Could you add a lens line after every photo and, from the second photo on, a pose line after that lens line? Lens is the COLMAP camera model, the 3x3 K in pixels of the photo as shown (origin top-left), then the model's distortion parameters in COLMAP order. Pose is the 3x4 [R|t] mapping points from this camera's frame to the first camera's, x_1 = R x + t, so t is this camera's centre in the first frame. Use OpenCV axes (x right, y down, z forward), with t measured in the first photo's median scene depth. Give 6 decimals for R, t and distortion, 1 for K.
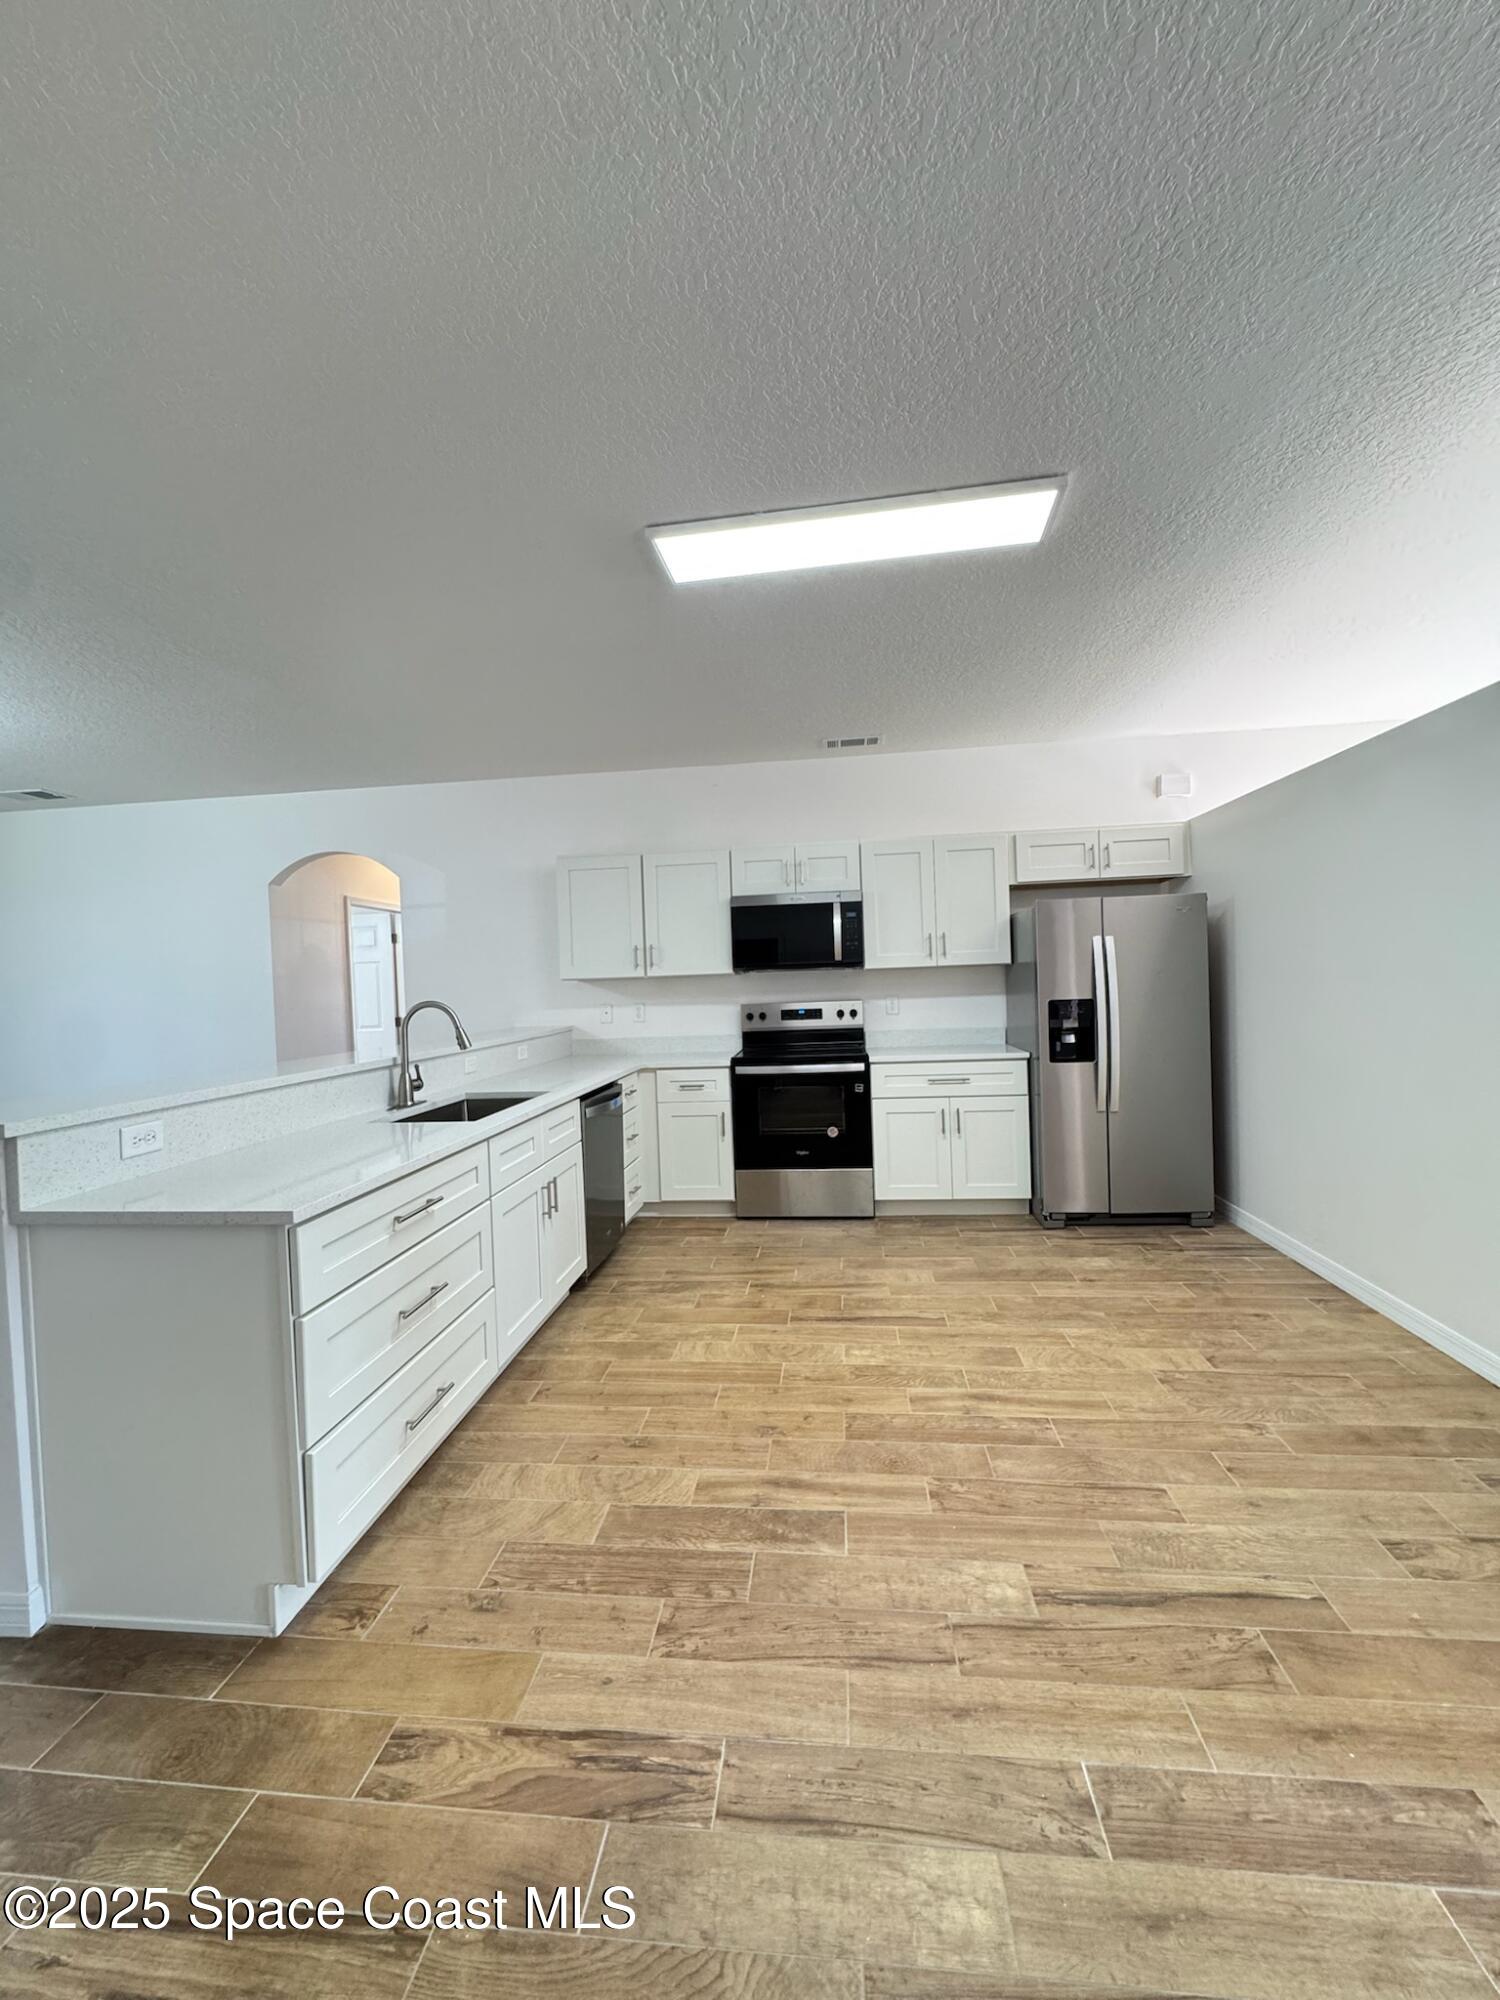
lens RADIAL K [[799.1, 0, 750.6], [0, 799.1, 1006.2], [0, 0, 1]] dist [-0.005575, 0.000541]
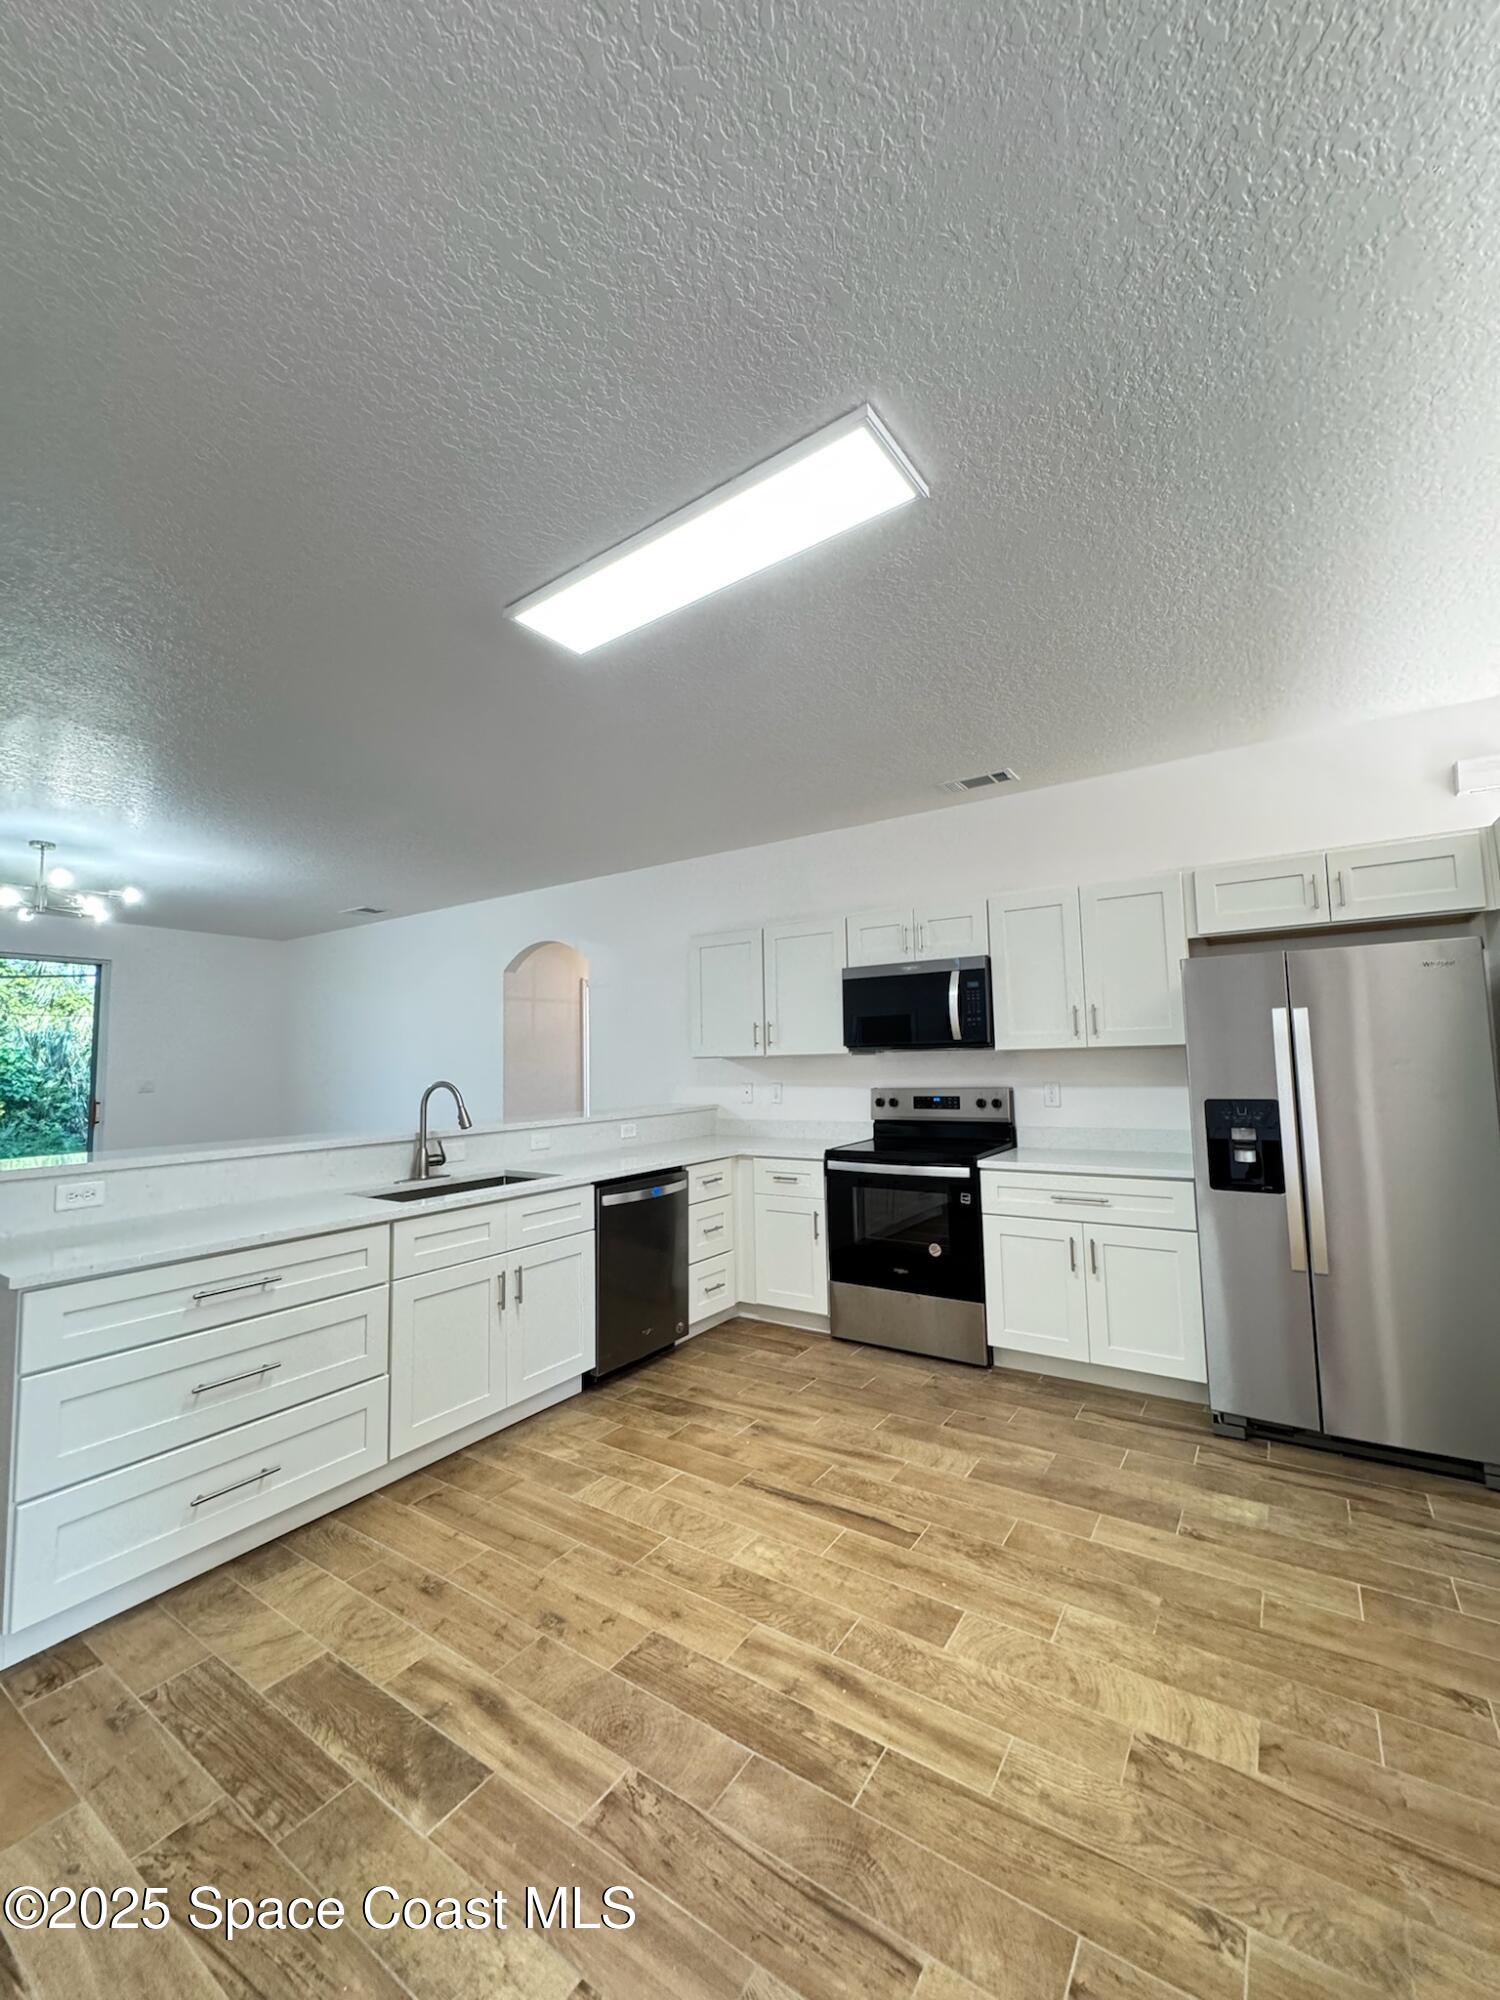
lens RADIAL K [[799.1, 0, 749.6], [0, 799.1, 1005.2], [0, 0, 1]] dist [-0.005575, 0.000541]
pose [[0.884742, -0.016388, -0.465793, 0.427133], [-0.023809, 0.996488, -0.080283, -0.029530], [0.465473, 0.082120, 0.881244, 0.228407]]
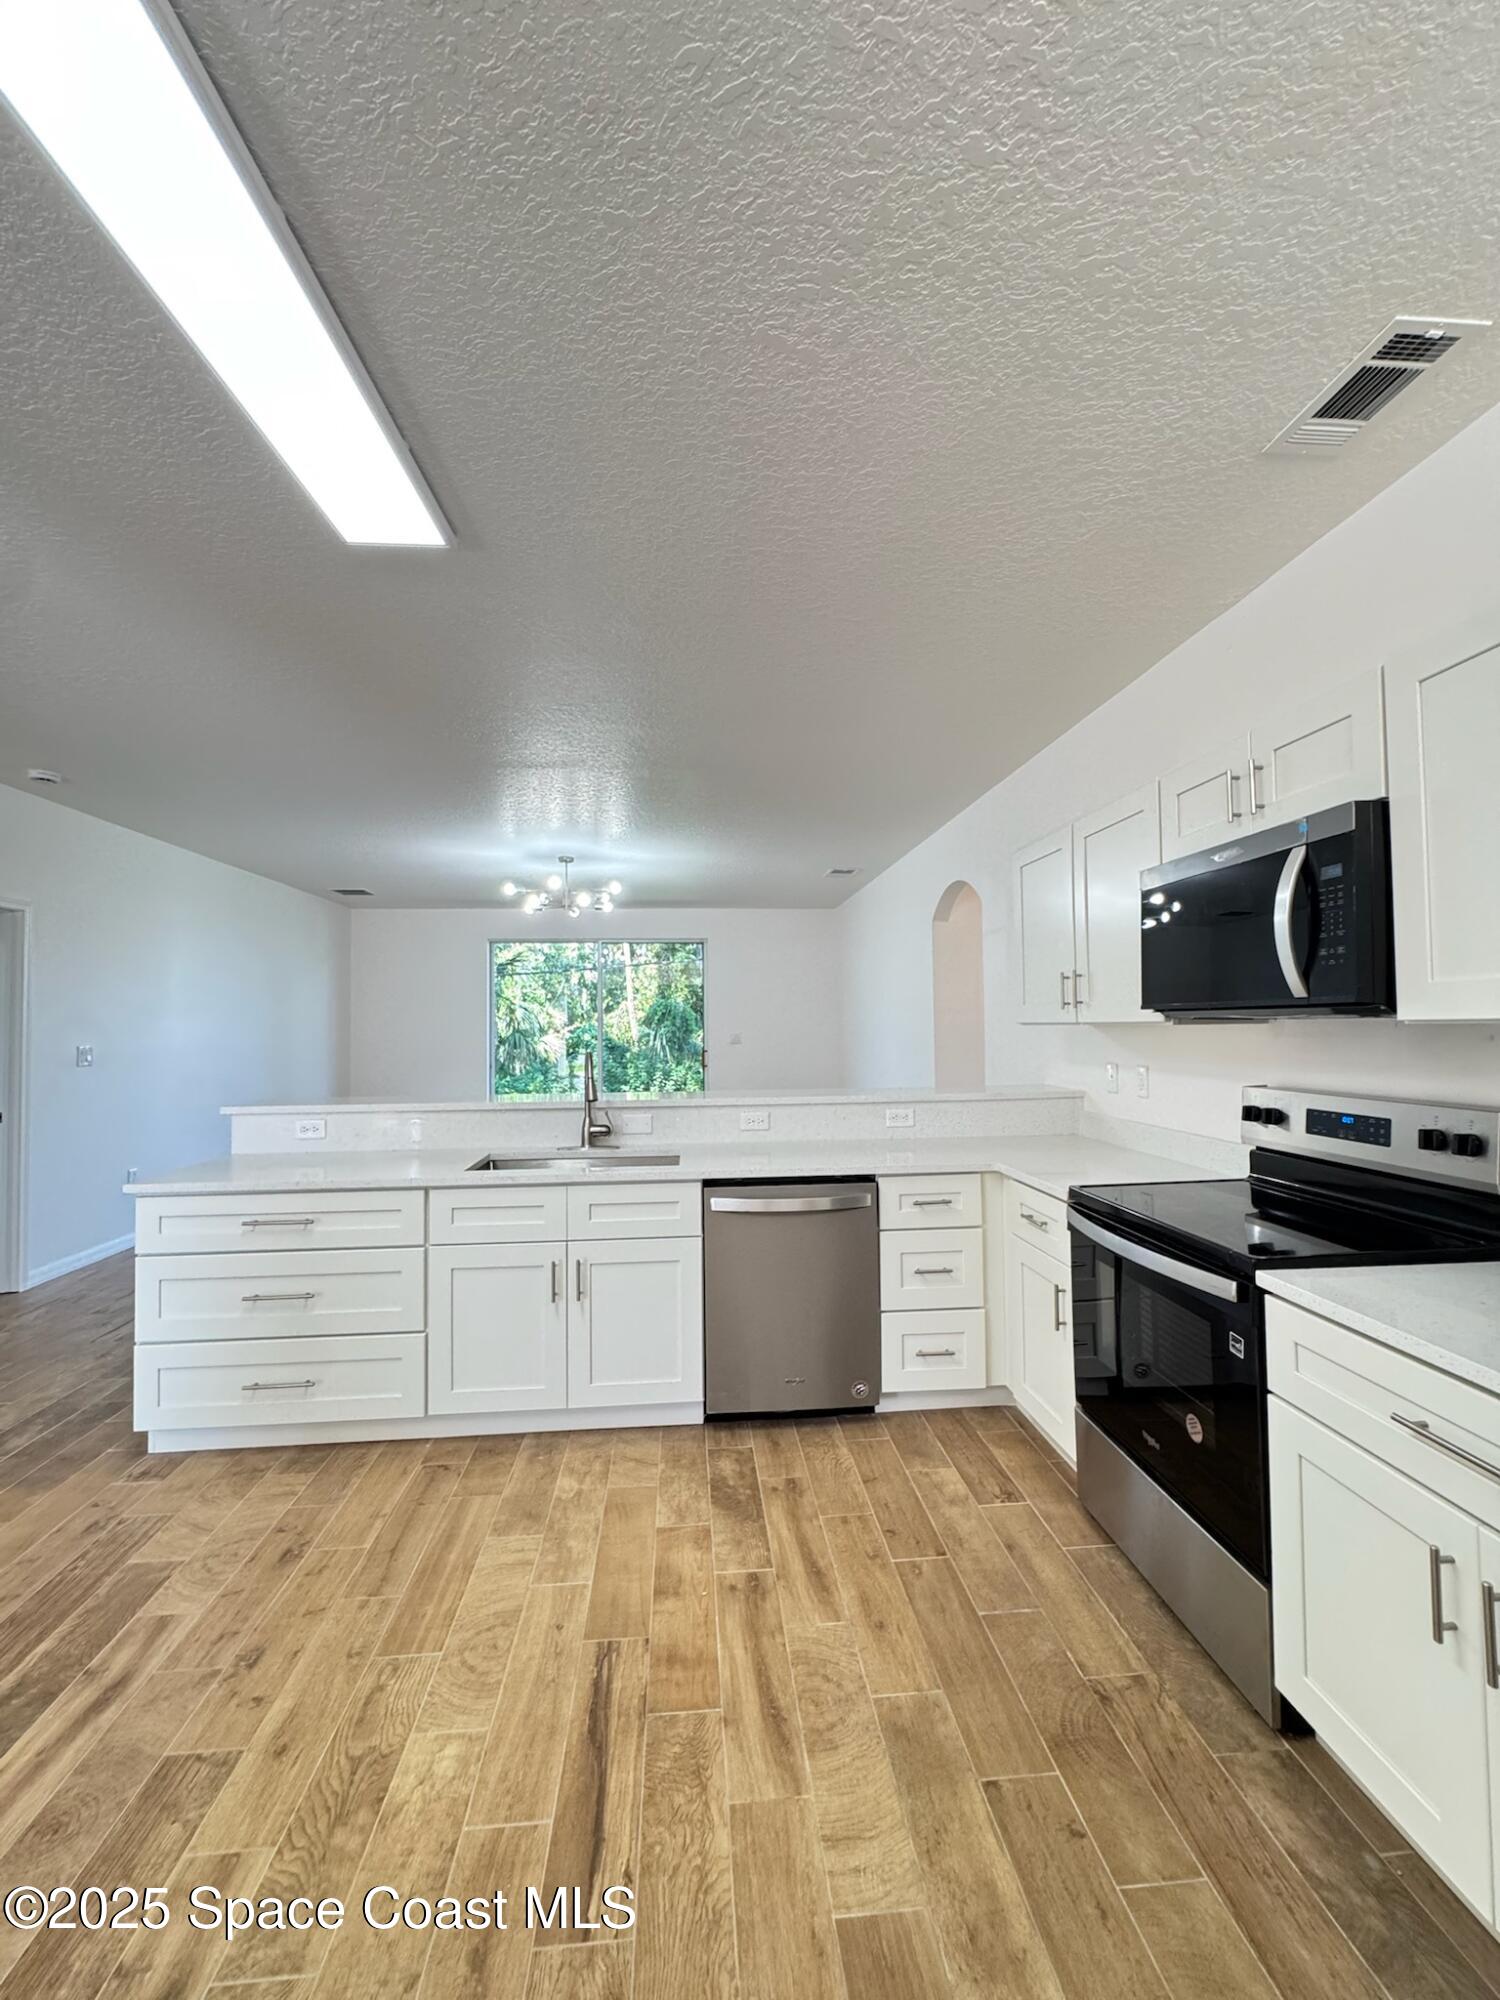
lens RADIAL K [[799.1, 0, 747.6], [0, 799.1, 1002.9], [0, 0, 1]] dist [-0.005575, 0.000541]
pose [[0.194068, 0.004743, -0.980977, 0.601467], [-0.024037, 0.999711, 0.000078, -0.067376], [0.980694, 0.023564, 0.194126, 0.932574]]
